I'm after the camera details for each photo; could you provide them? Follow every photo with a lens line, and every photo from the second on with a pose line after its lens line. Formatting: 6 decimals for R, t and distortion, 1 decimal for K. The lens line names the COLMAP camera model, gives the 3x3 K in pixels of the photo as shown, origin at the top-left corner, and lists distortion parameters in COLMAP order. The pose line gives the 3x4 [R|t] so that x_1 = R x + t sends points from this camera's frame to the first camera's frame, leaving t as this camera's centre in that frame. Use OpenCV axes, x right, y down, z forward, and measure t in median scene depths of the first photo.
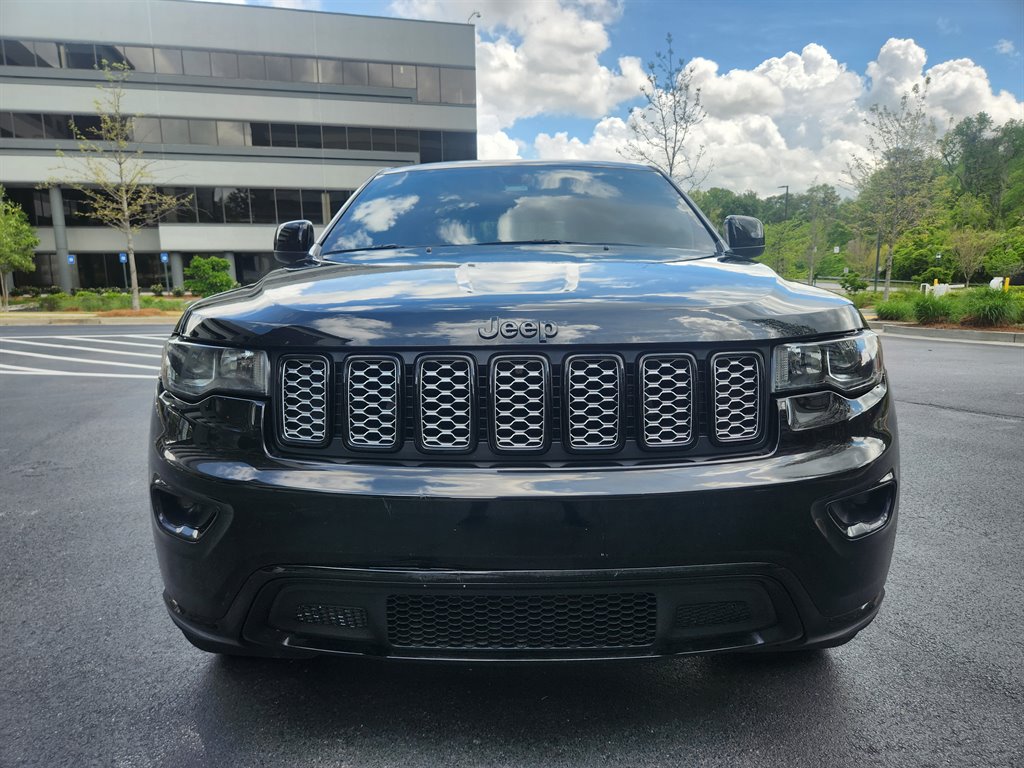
lens RADIAL K [[706.7, 0, 511.1], [0, 706.7, 384.4], [0, 0, 1]] dist [0.065593, -0.064548]
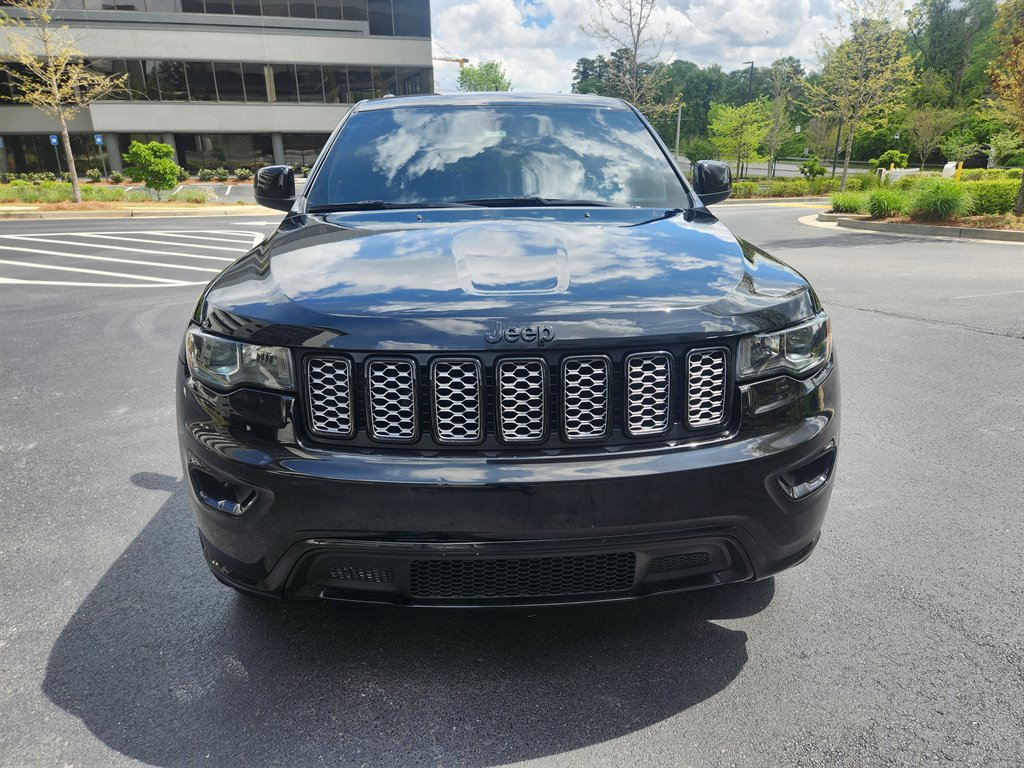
lens RADIAL K [[705.5, 0, 510.6], [0, 705.5, 379.3], [0, 0, 1]] dist [0.065028, -0.060849]
pose [[0.998279, -0.017993, 0.055821, -0.031738], [0.008970, 0.987422, 0.157850, -0.085462], [-0.057959, -0.157078, 0.985884, -0.057154]]
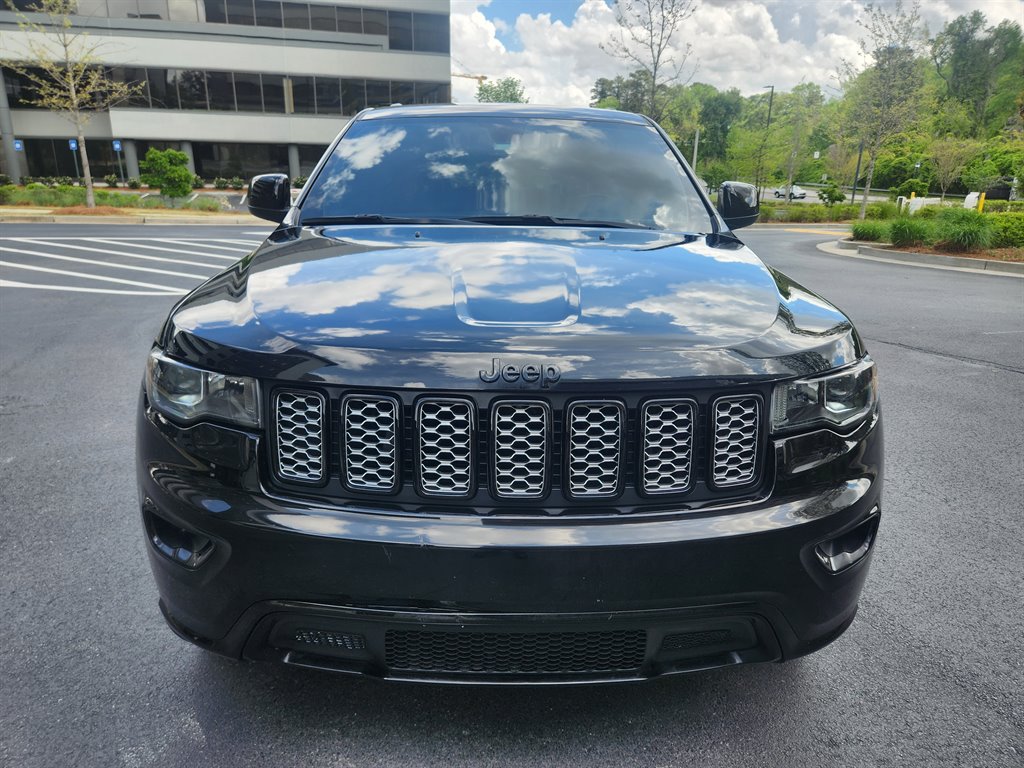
lens RADIAL K [[707.8, 0, 504.5], [0, 707.8, 385.3], [0, 0, 1]] dist [0.052336, -0.049382]
pose [[0.999195, 0.017312, 0.036199, -0.021634], [-0.022331, 0.989443, 0.143191, -0.092728], [-0.033338, -0.143884, 0.989033, 0.014181]]
